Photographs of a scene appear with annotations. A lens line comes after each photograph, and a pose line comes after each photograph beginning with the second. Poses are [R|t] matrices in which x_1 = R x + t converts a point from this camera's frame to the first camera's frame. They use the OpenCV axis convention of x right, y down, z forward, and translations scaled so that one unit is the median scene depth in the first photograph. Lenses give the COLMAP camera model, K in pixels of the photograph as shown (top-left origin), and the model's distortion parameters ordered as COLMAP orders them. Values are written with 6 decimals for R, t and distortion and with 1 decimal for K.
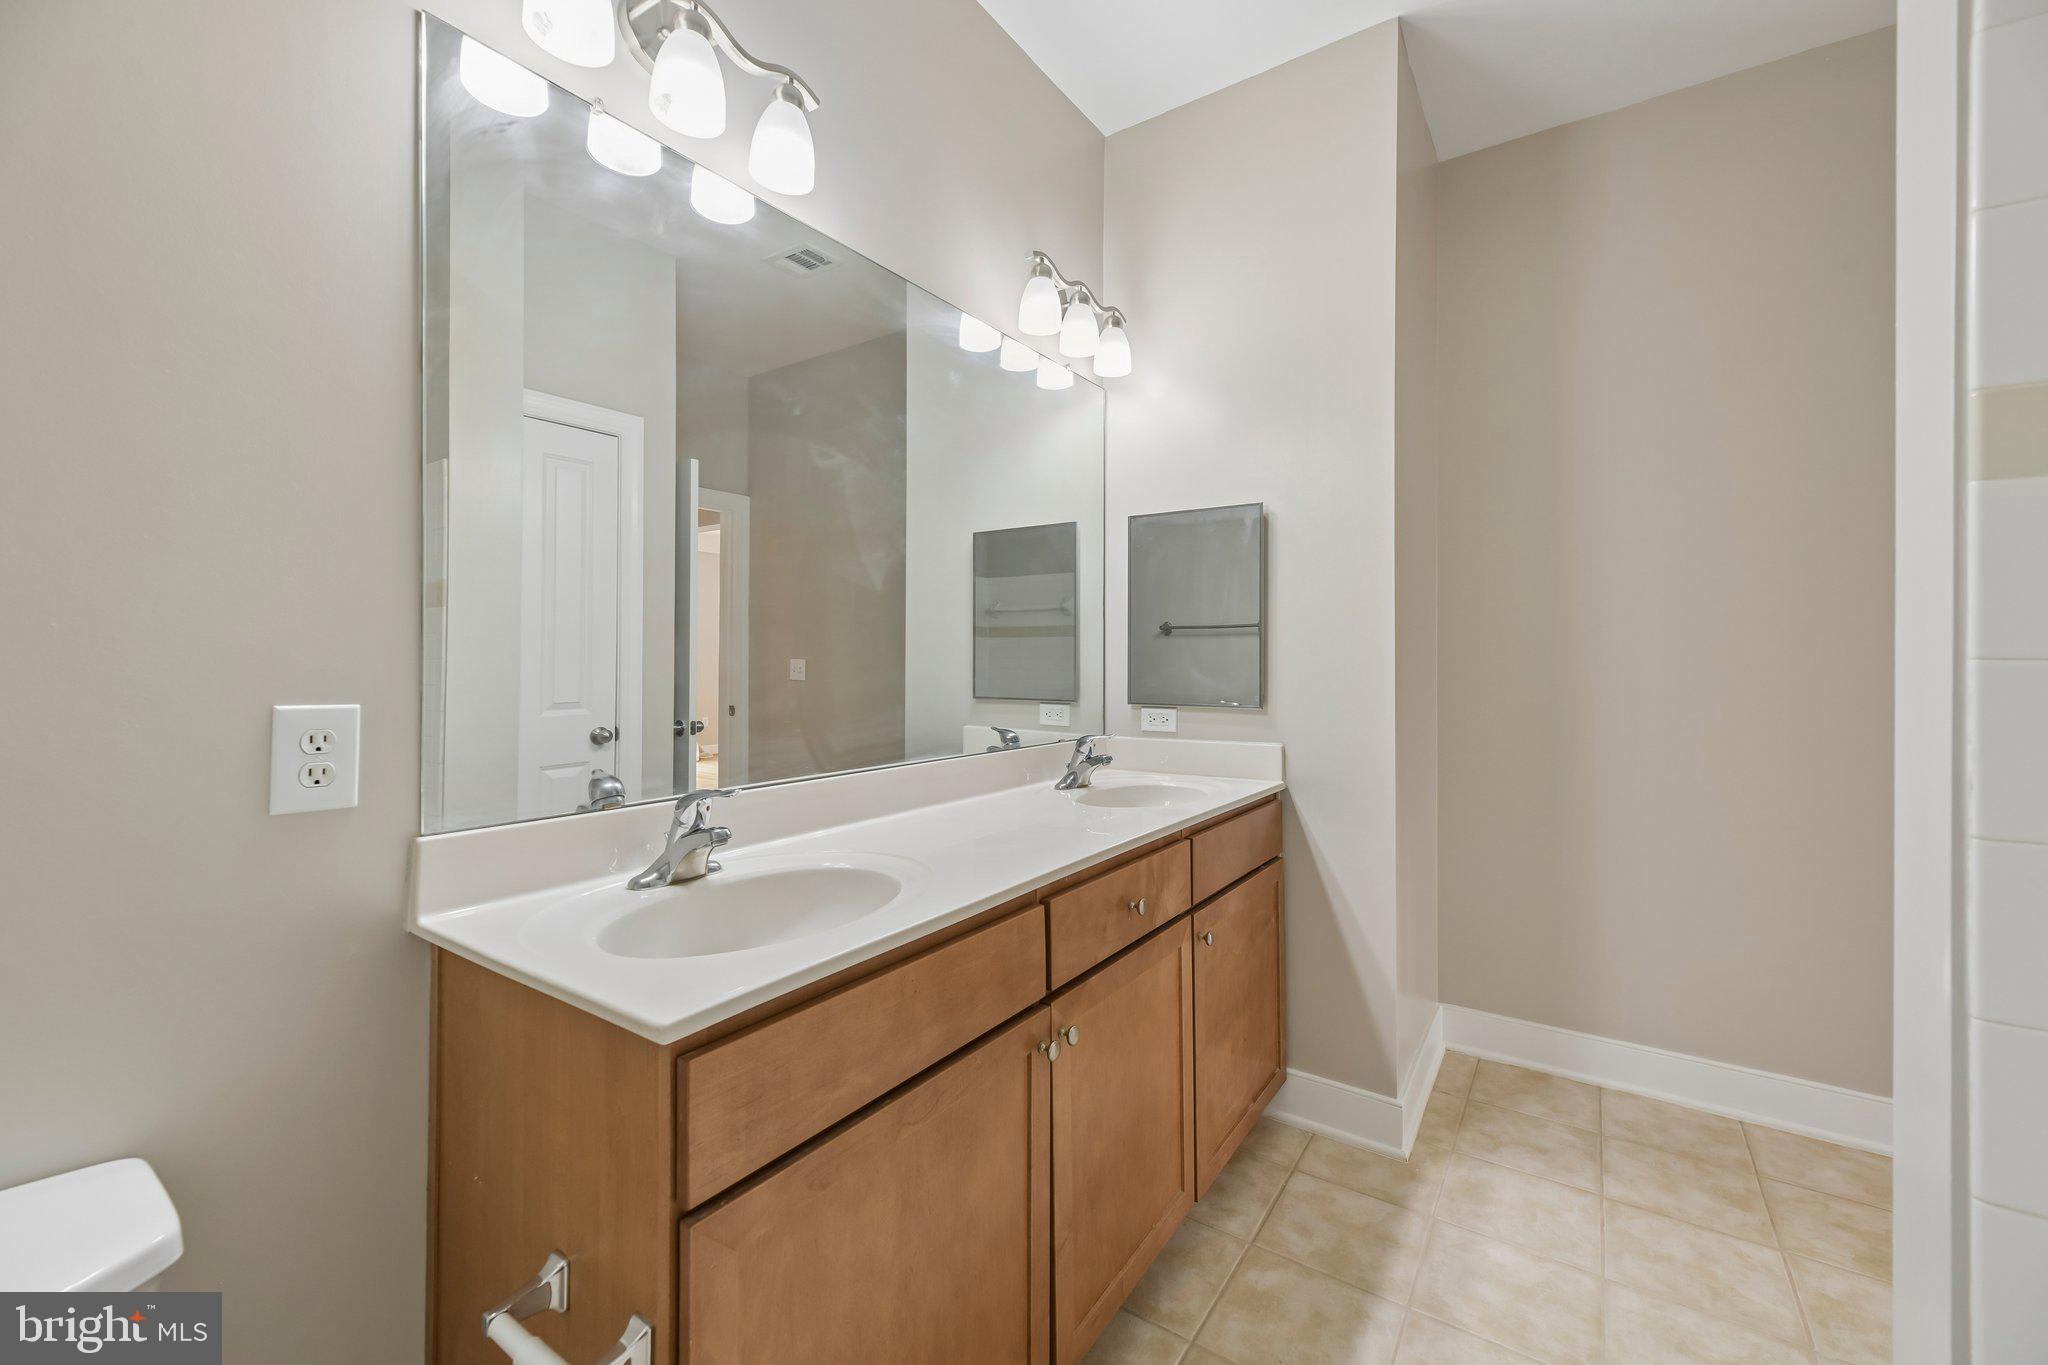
lens RADIAL K [[834.8, 0, 1029.9], [0, 834.8, 659.6], [0, 0, 1]] dist [0.010976, -0.000392]
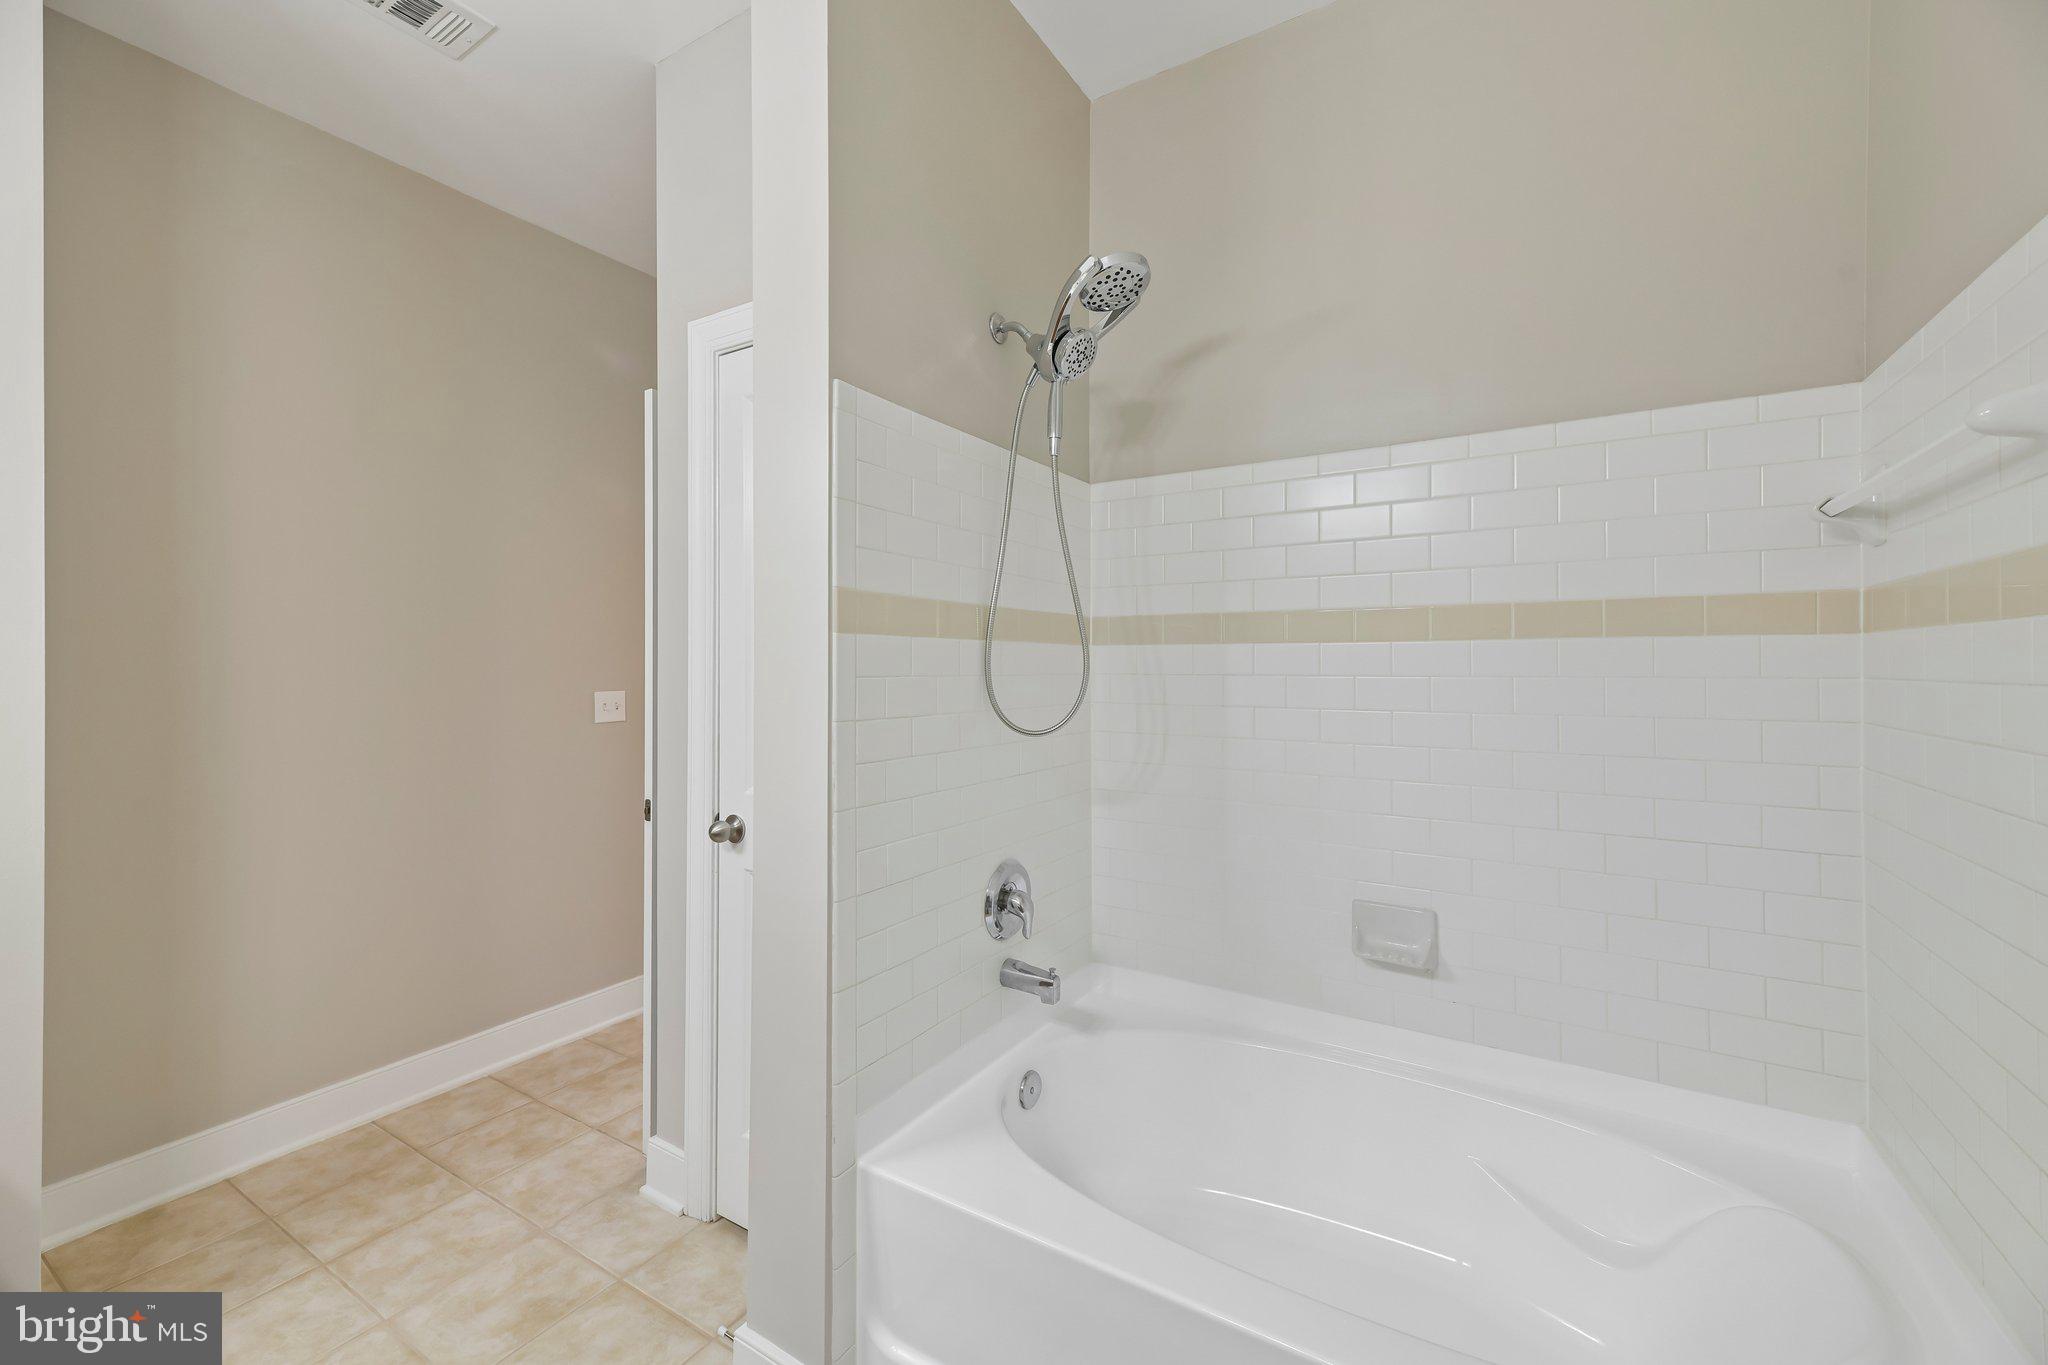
lens RADIAL K [[834.8, 0, 1029.9], [0, 834.8, 659.6], [0, 0, 1]] dist [0.010976, -0.000392]
pose [[-0.043768, -0.001103, 0.999041, -0.327699], [0.001299, 0.999998, 0.001161, -0.056474], [-0.999041, 0.001349, -0.043767, 0.236932]]
